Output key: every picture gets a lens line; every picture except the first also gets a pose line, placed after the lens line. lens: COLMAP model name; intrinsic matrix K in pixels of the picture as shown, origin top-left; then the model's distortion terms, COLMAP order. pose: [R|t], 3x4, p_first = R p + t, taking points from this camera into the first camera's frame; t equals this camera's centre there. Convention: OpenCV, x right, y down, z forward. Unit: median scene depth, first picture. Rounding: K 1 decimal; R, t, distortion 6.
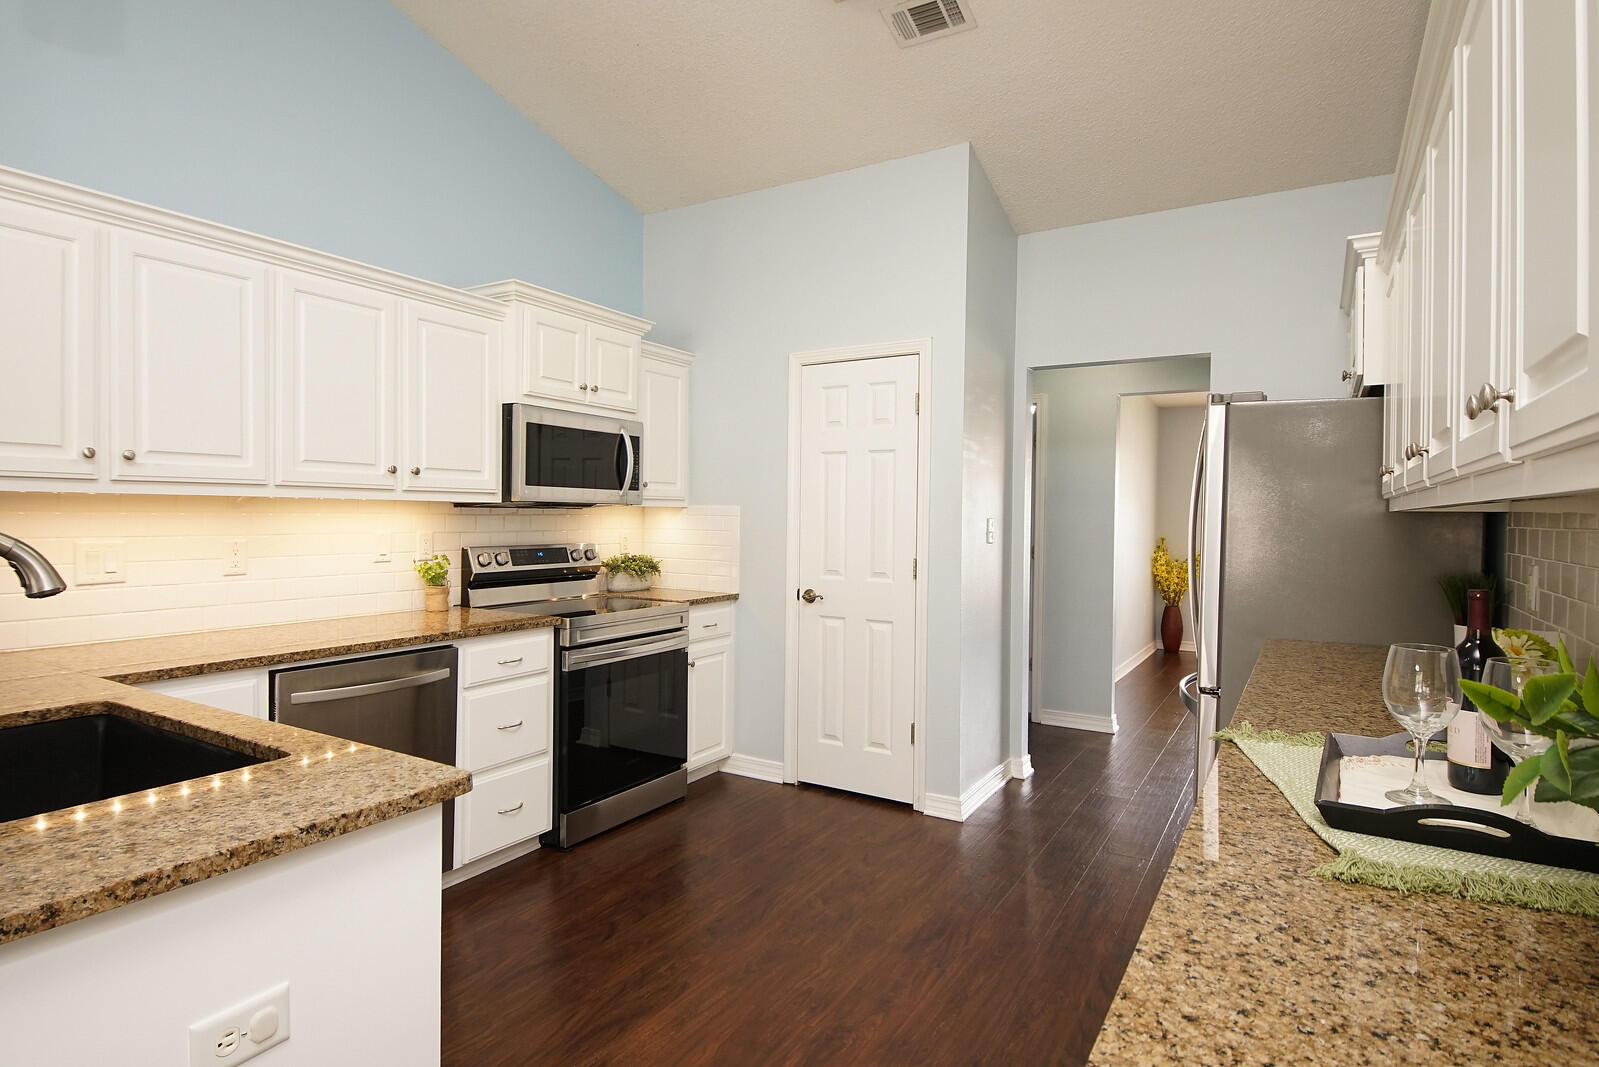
lens RADIAL K [[853.0, 0, 779.1], [0, 853.0, 527.1], [0, 0, 1]] dist [0.029884, -0.029310]
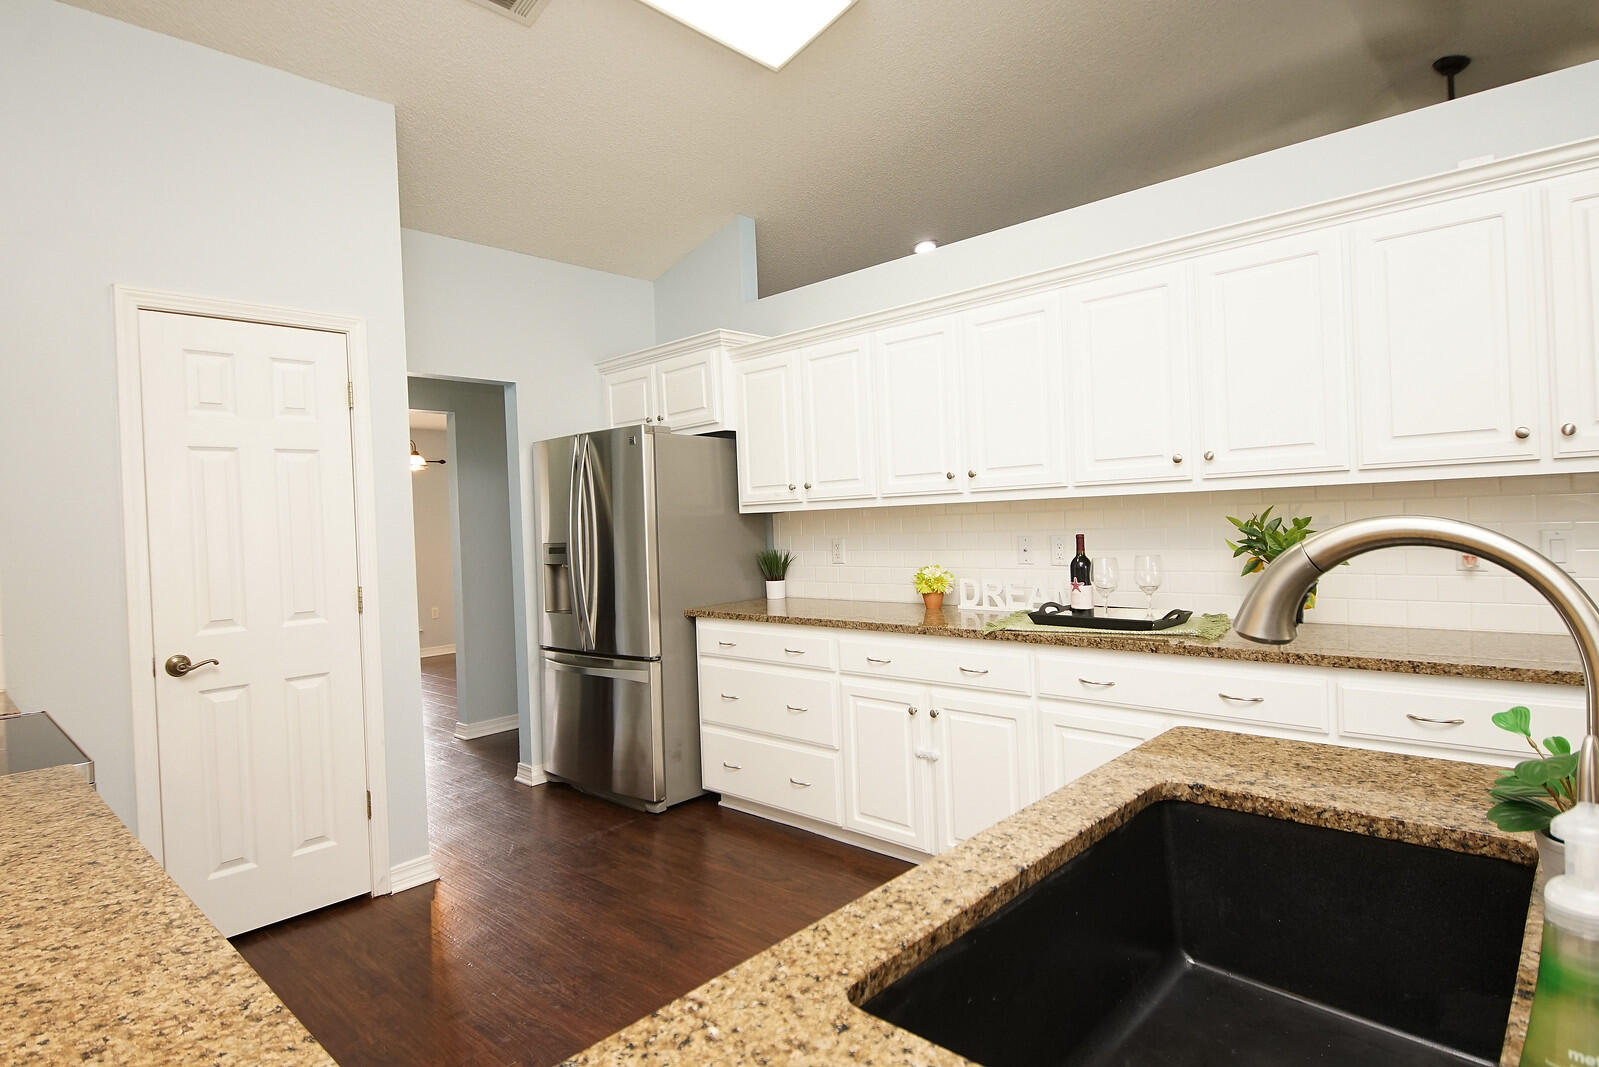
lens RADIAL K [[853.0, 0, 779.1], [0, 853.0, 527.1], [0, 0, 1]] dist [0.029884, -0.029310]
pose [[0.200162, -0.026706, 0.979399, -0.570497], [0.056453, 0.998282, 0.015683, -0.010909], [-0.978135, 0.052150, 0.201325, 0.458042]]
